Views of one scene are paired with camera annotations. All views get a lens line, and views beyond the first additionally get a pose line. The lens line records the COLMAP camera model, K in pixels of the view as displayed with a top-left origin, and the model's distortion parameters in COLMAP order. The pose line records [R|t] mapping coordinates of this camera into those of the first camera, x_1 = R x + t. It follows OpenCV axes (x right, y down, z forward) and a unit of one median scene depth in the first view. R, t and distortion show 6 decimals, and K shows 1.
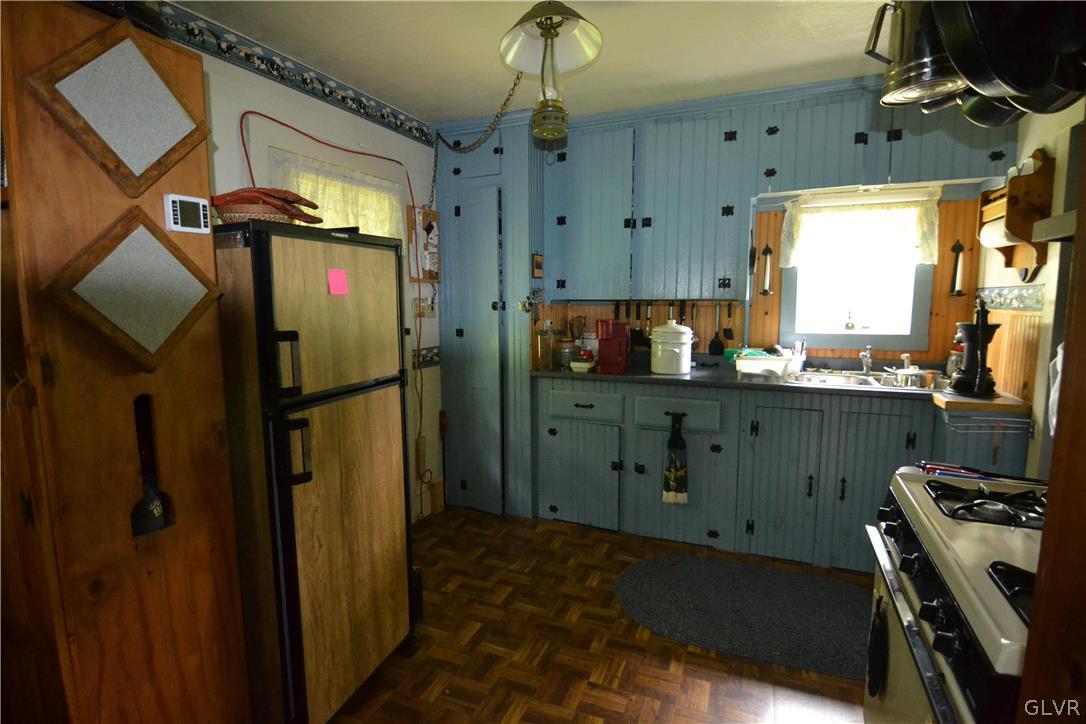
lens RADIAL K [[531.0, 0, 534.8], [0, 531.0, 361.7], [0, 0, 1]] dist [-0.003483, -0.015290]
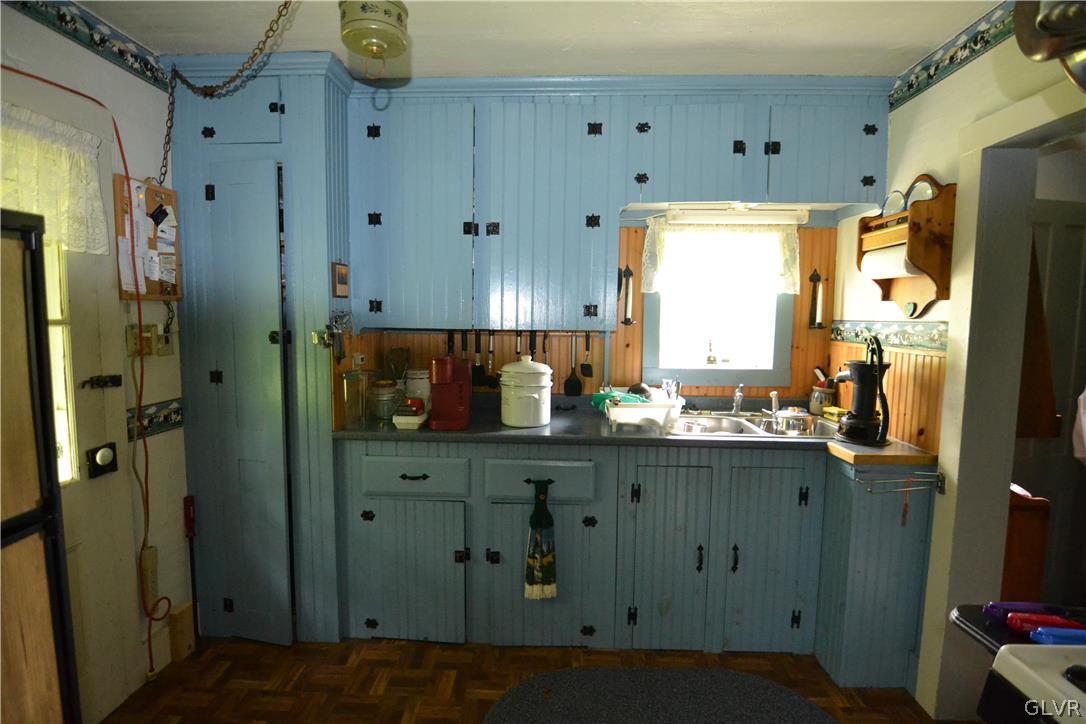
lens RADIAL K [[531.0, 0, 534.8], [0, 531.0, 361.7], [0, 0, 1]] dist [-0.003483, -0.015290]
pose [[0.932157, -0.017183, 0.361647, -0.011756], [0.027737, 0.999327, -0.024012, -0.051083], [-0.360991, 0.032414, 0.932006, 0.270580]]
